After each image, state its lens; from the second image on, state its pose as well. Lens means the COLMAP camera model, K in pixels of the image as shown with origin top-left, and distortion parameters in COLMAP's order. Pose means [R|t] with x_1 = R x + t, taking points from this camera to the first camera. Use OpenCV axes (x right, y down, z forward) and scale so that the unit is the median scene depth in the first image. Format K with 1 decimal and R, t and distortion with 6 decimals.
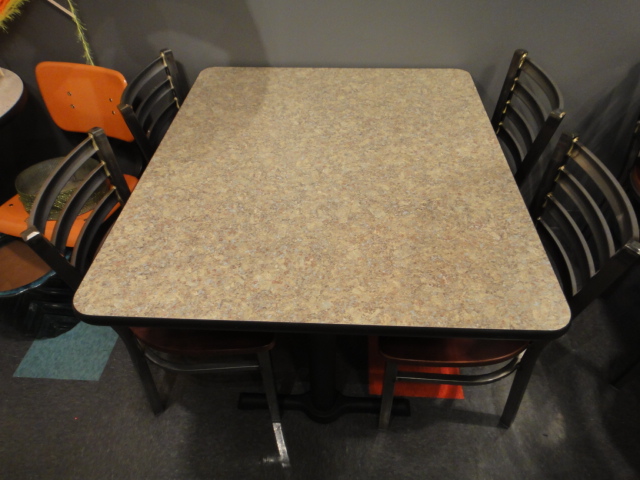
lens RADIAL K [[455.4, 0, 320.9], [0, 455.4, 237.6], [0, 0, 1]] dist [0.007090, 0.001299]
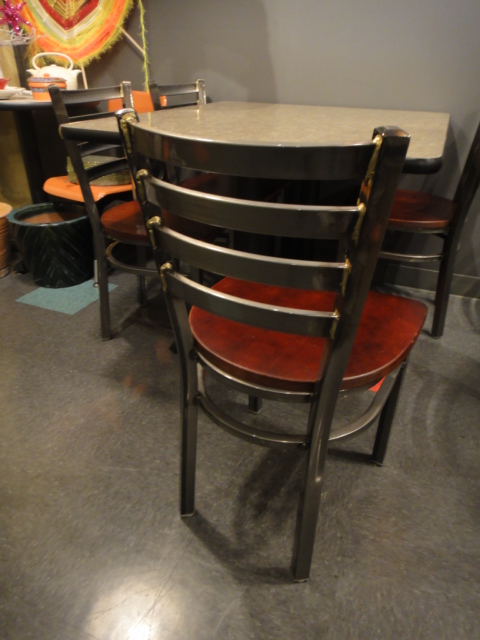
lens RADIAL K [[455.4, 0, 241.0], [0, 455.4, 325.4], [0, 0, 1]] dist [0.007090, 0.001299]
pose [[0.941428, 0.181774, -0.284026, 0.363303], [-0.249452, 0.942158, -0.223857, 0.702732], [0.226906, 0.281596, 0.932318, 0.027482]]
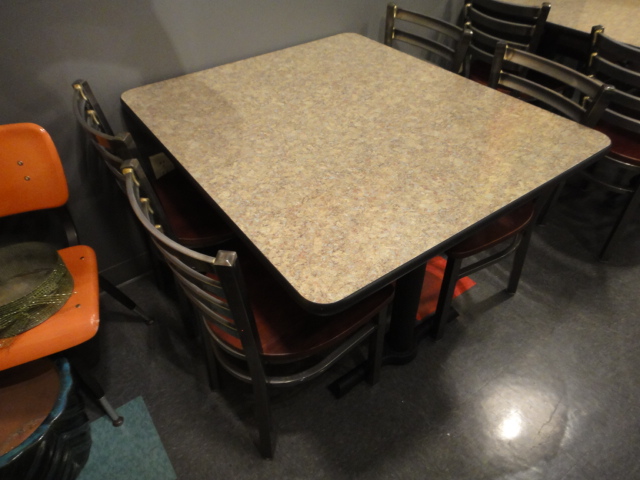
lens RADIAL K [[455.4, 0, 321.8], [0, 455.4, 240.9], [0, 0, 1]] dist [0.007090, 0.001299]
pose [[0.781314, -0.418742, 0.462821, -0.698261], [0.439255, 0.895718, 0.068879, -0.012979], [-0.443400, 0.149481, 0.883772, 0.142113]]
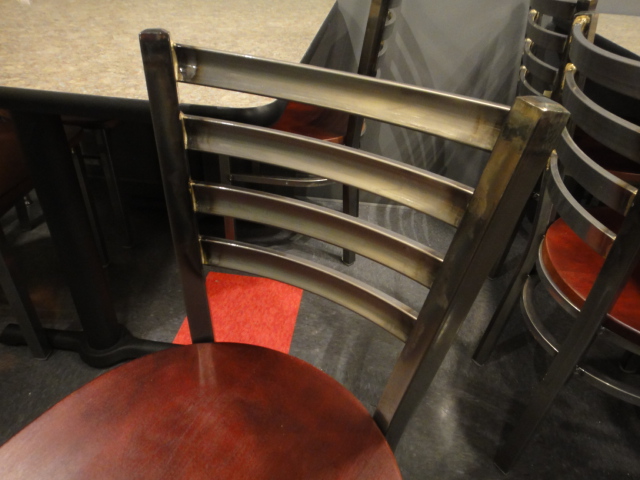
lens RADIAL K [[455.4, 0, 317.1], [0, 455.4, 238.7], [0, 0, 1]] dist [0.007090, 0.001299]
pose [[0.996809, 0.076689, -0.022131, 0.485373], [-0.079399, 0.981077, -0.176587, 0.402658], [0.008170, 0.177781, 0.984036, 0.278830]]
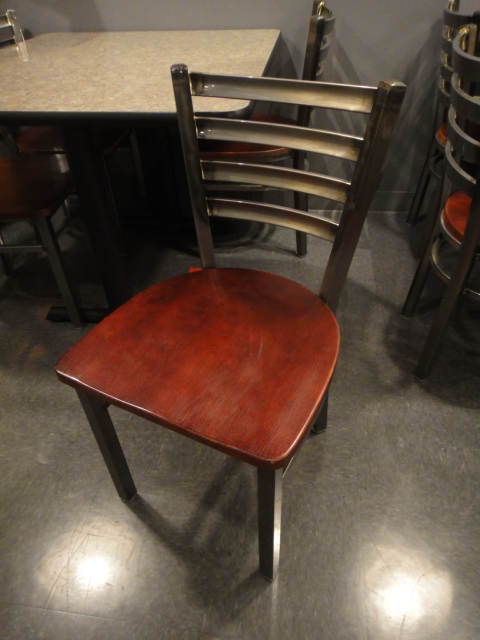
lens RADIAL K [[455.4, 0, 242.5], [0, 455.4, 324.7], [0, 0, 1]] dist [0.007090, 0.001299]
pose [[0.996346, 0.023022, -0.082252, 0.482576], [-0.029835, 0.996136, -0.082595, 0.624882], [0.080033, 0.084748, 0.993183, -0.026407]]
